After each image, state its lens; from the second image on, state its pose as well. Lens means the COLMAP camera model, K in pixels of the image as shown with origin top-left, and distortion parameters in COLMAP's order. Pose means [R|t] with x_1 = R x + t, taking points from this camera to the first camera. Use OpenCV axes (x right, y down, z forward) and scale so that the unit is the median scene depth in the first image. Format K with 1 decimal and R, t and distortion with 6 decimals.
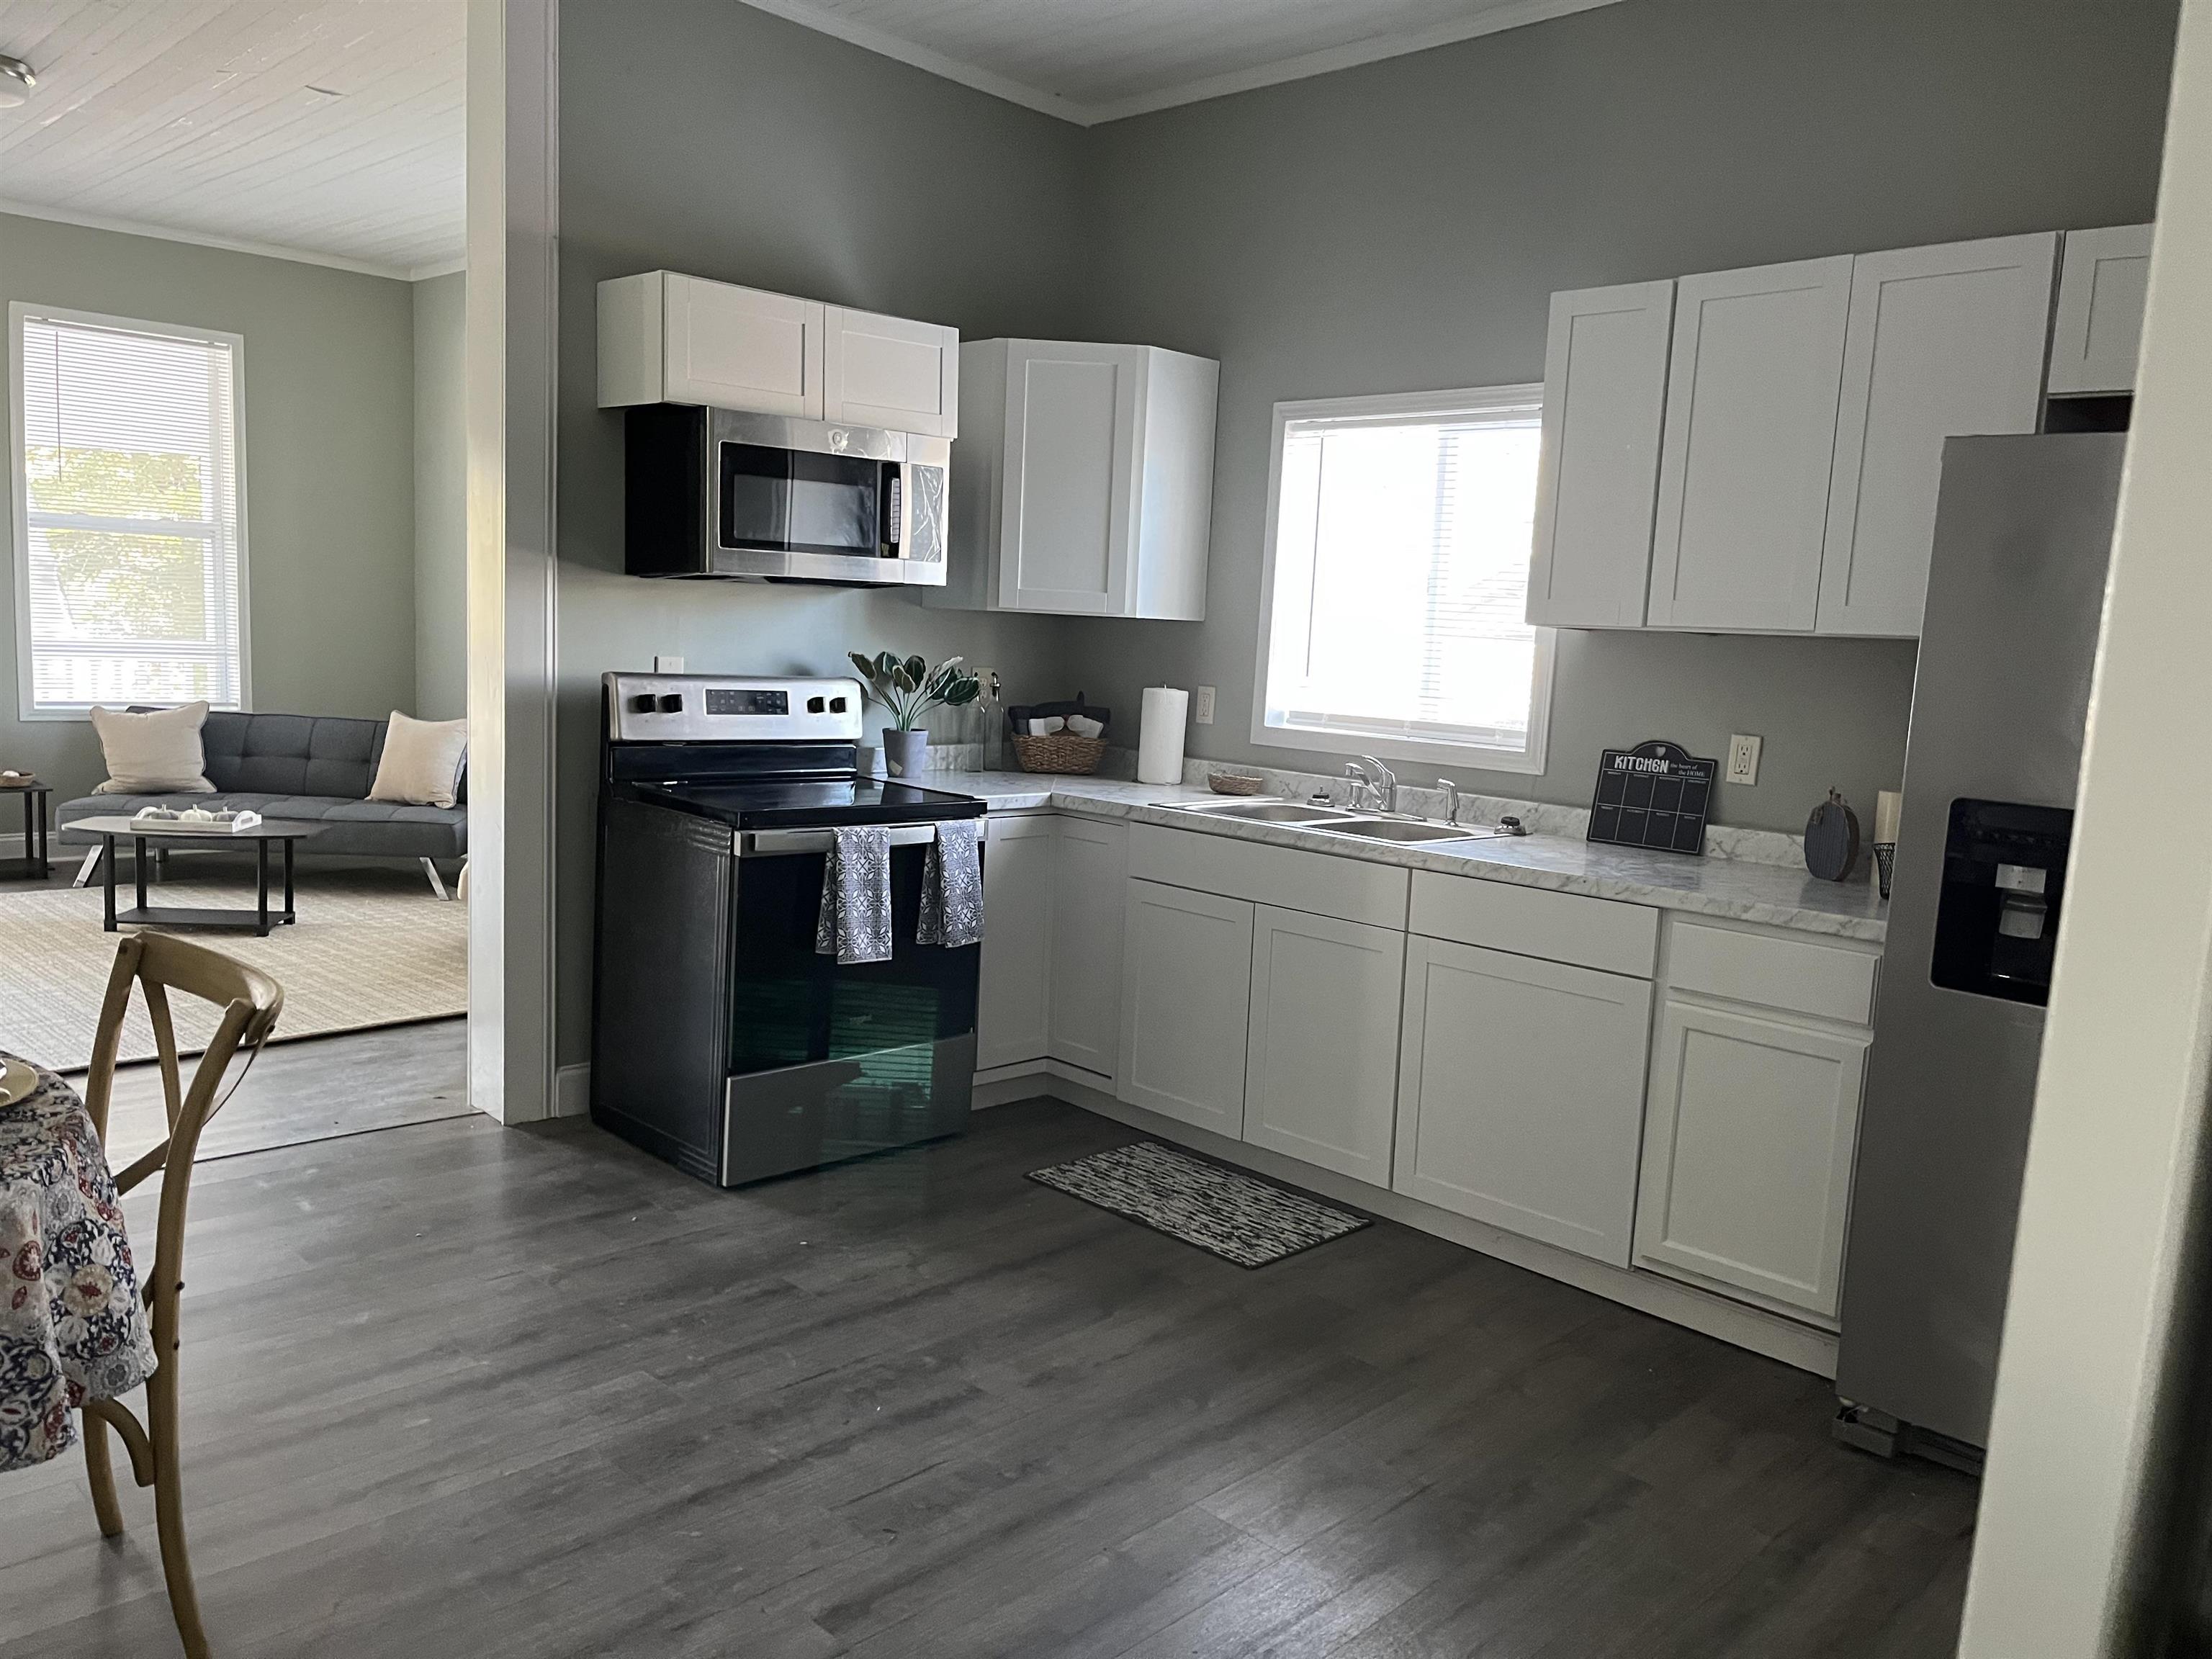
lens RADIAL K [[1675.0, 0, 1138.9], [0, 1675.0, 843.1], [0, 0, 1]] dist [0.064464, -0.089550]
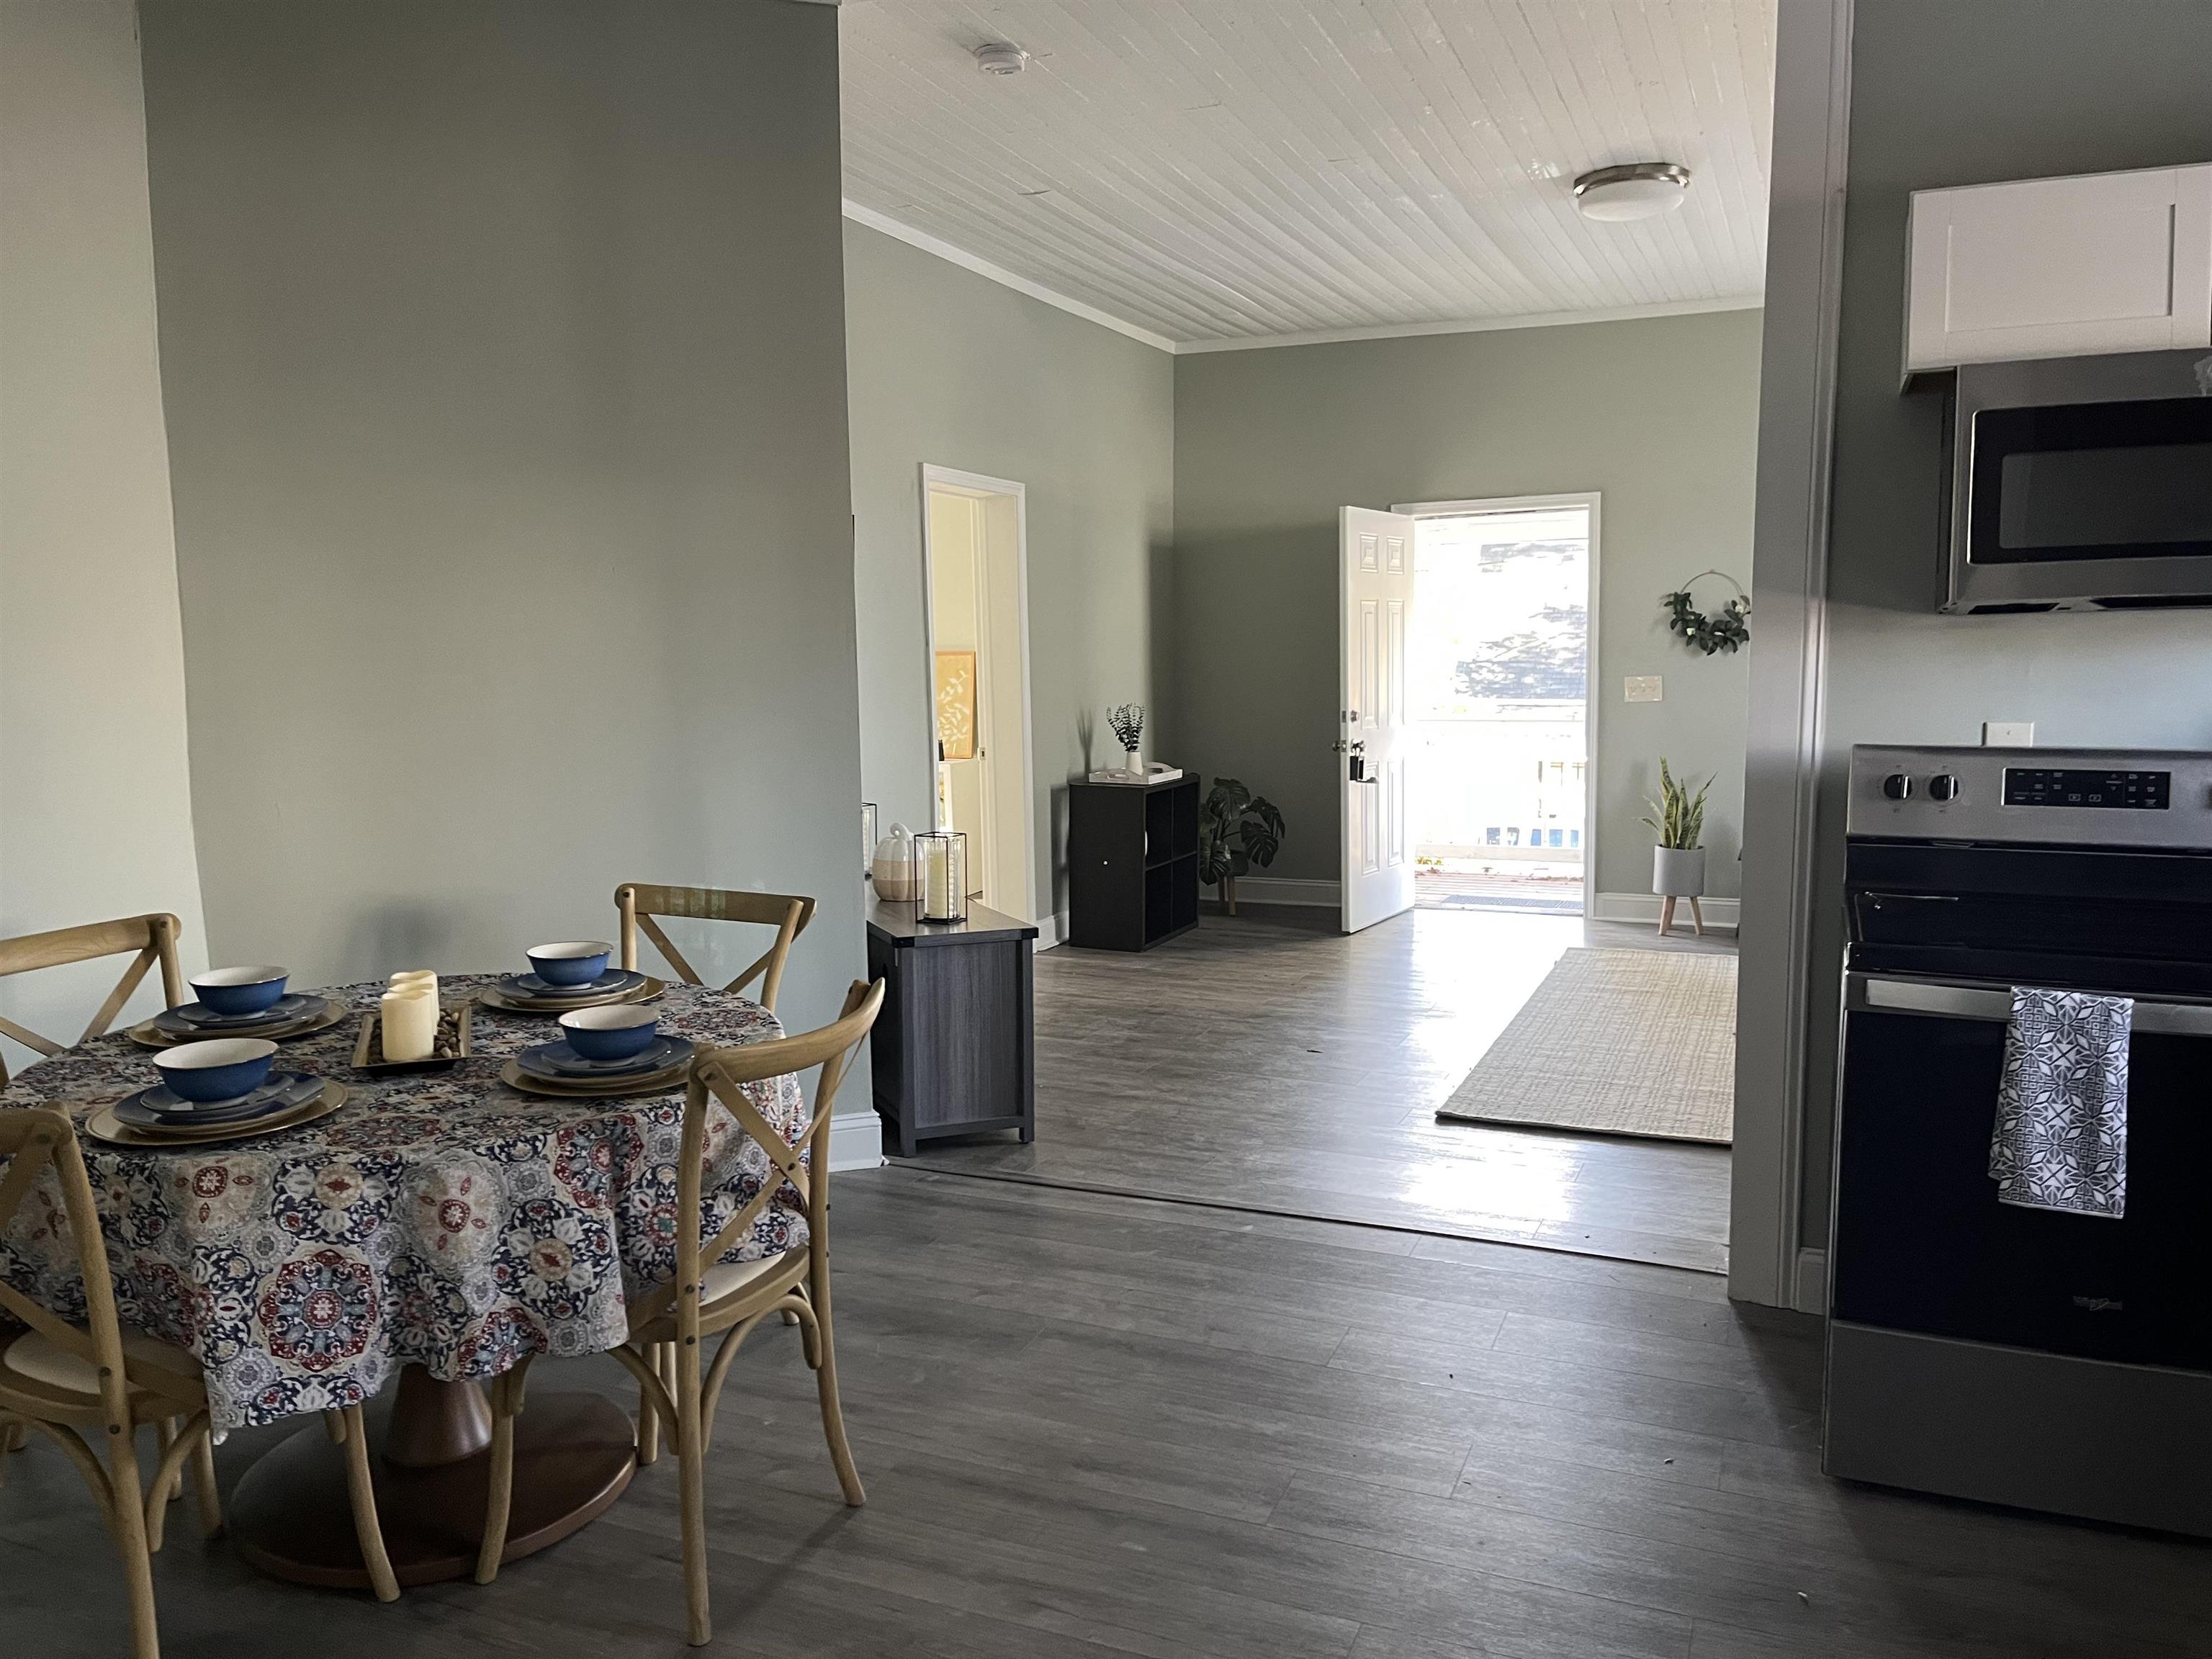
lens RADIAL K [[1675.0, 0, 1089.8], [0, 1675.0, 845.6], [0, 0, 1]] dist [0.064464, -0.089550]
pose [[0.340363, 0.054424, -0.938718, 0.282000], [-0.094596, 0.995241, 0.023402, -0.041887], [0.935524, 0.080834, 0.343891, 0.422501]]
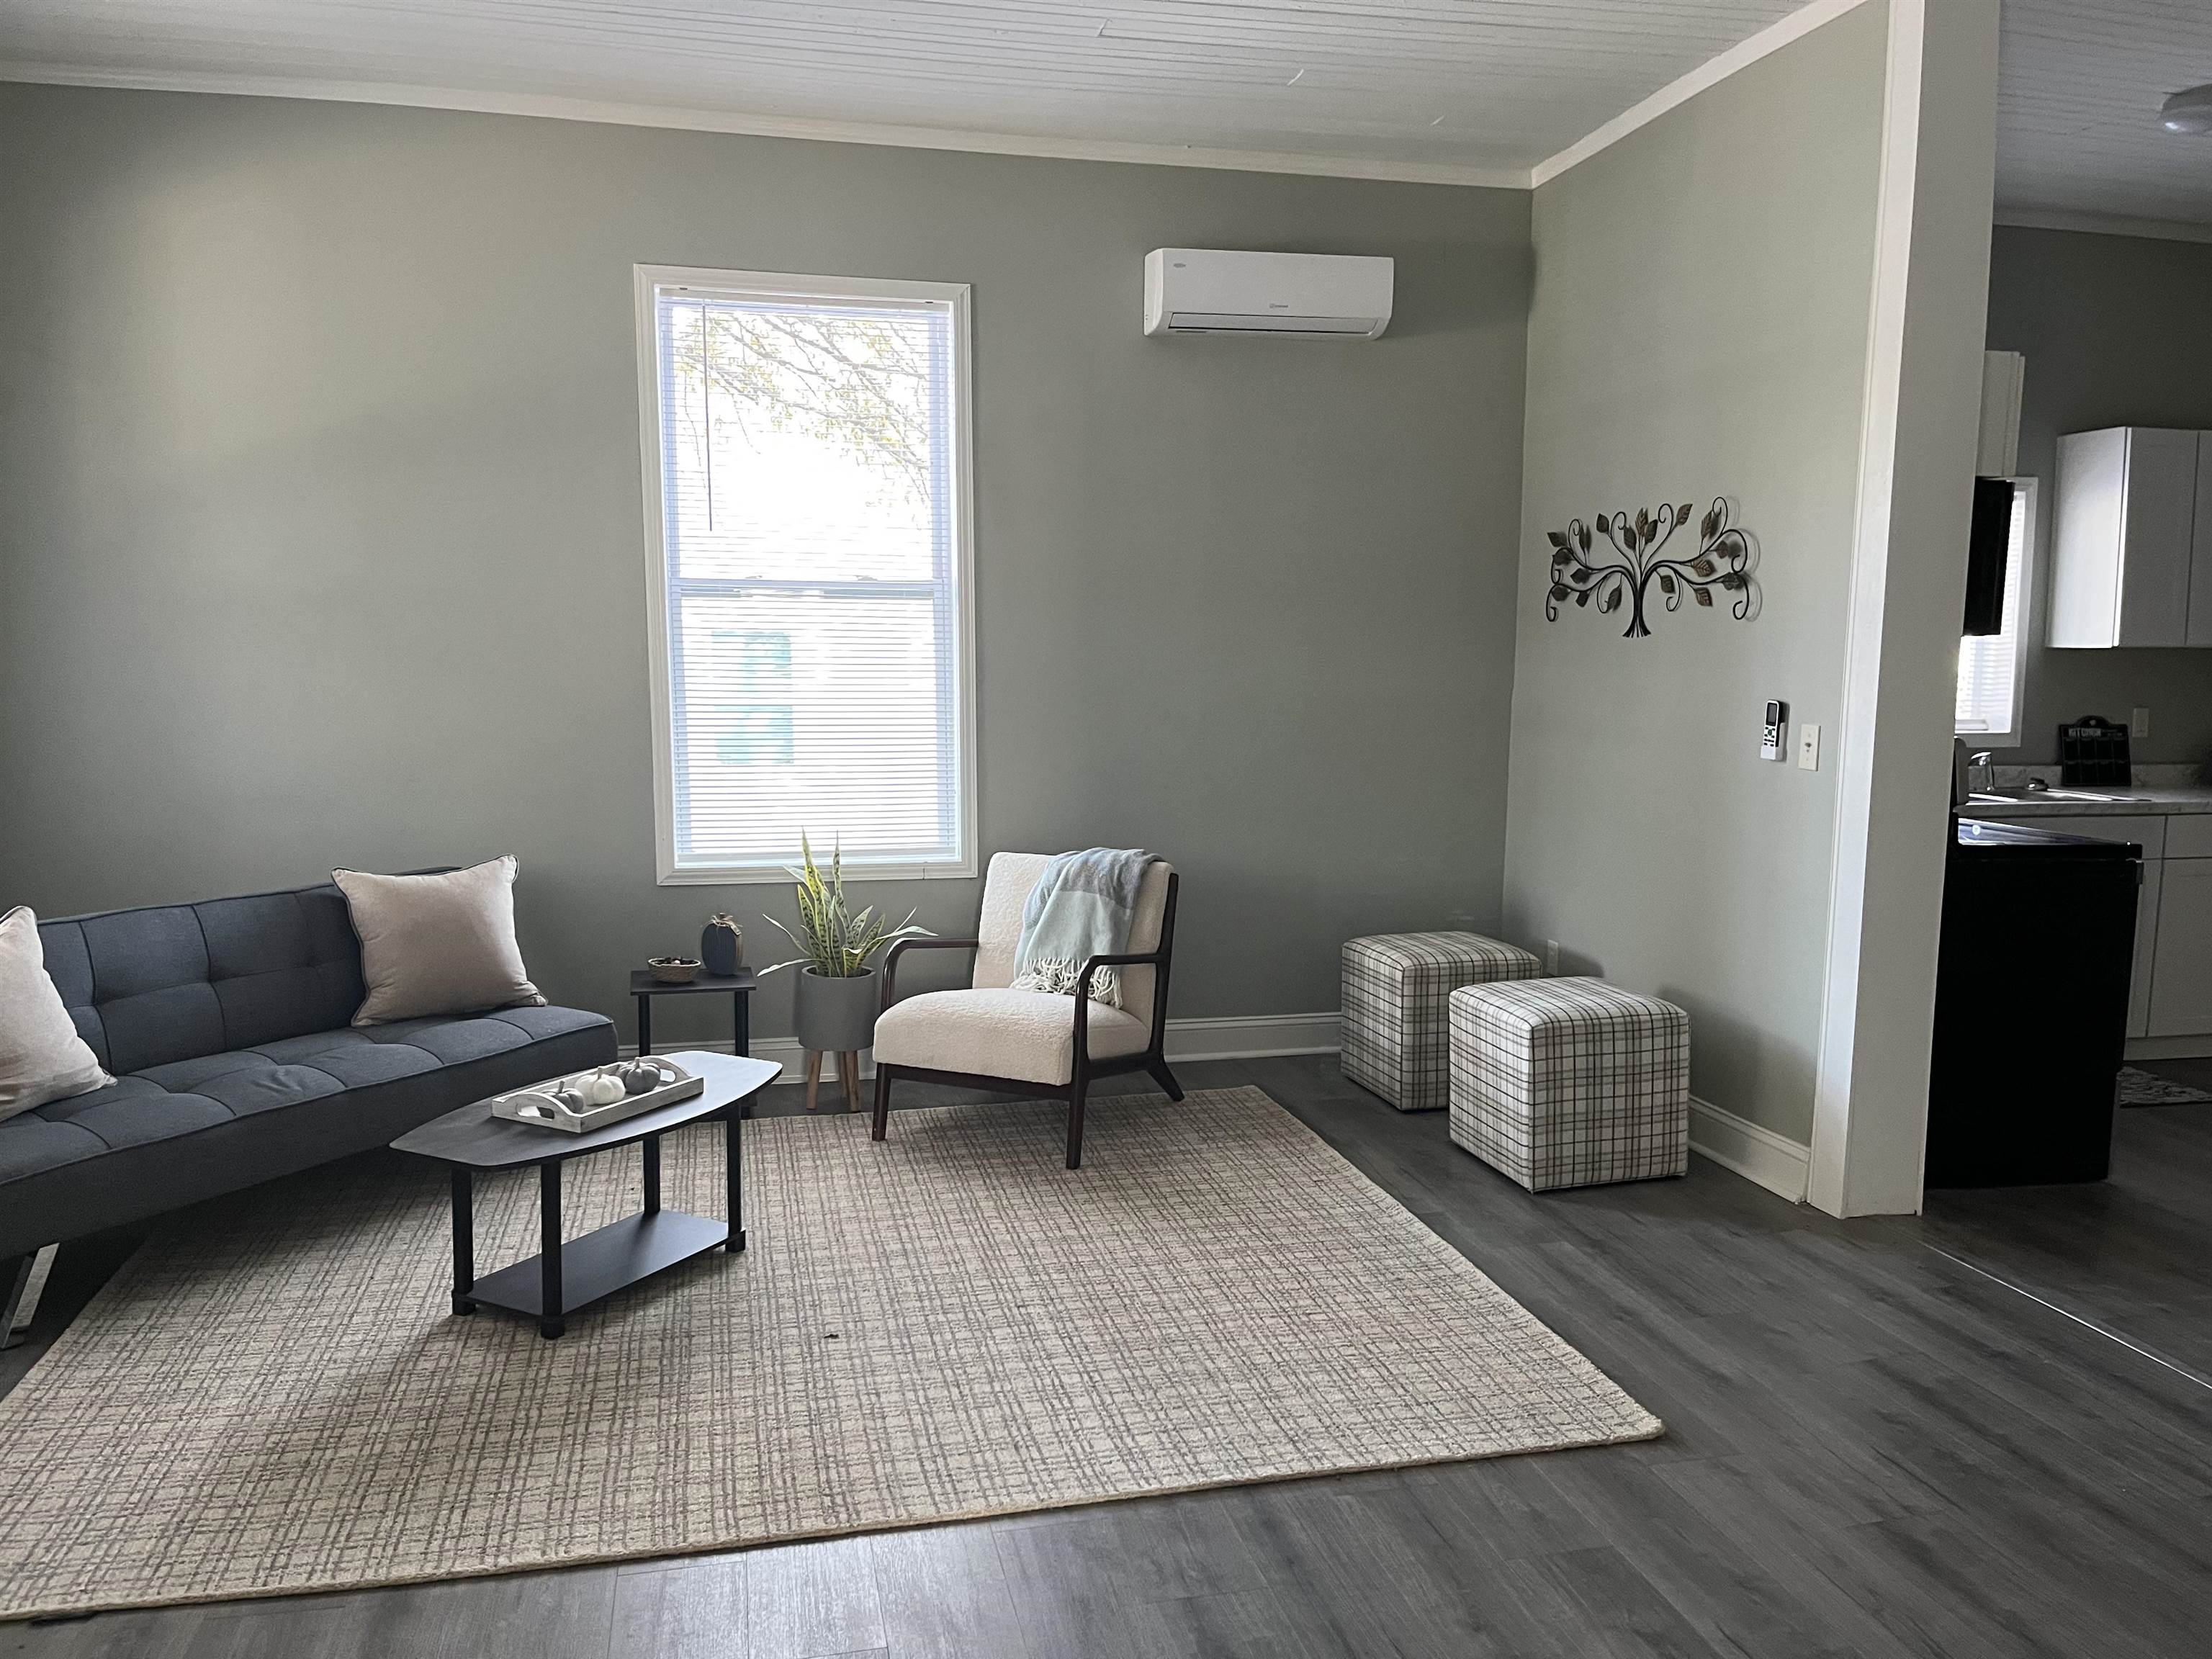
lens RADIAL K [[1675.0, 0, 1110.2], [0, 1675.0, 847.0], [0, 0, 1]] dist [0.064464, -0.089550]
pose [[0.550527, -0.152122, 0.820840, -1.451000], [0.127903, 0.987018, 0.097136, -0.203660], [-0.824961, 0.051512, 0.562837, 0.851686]]
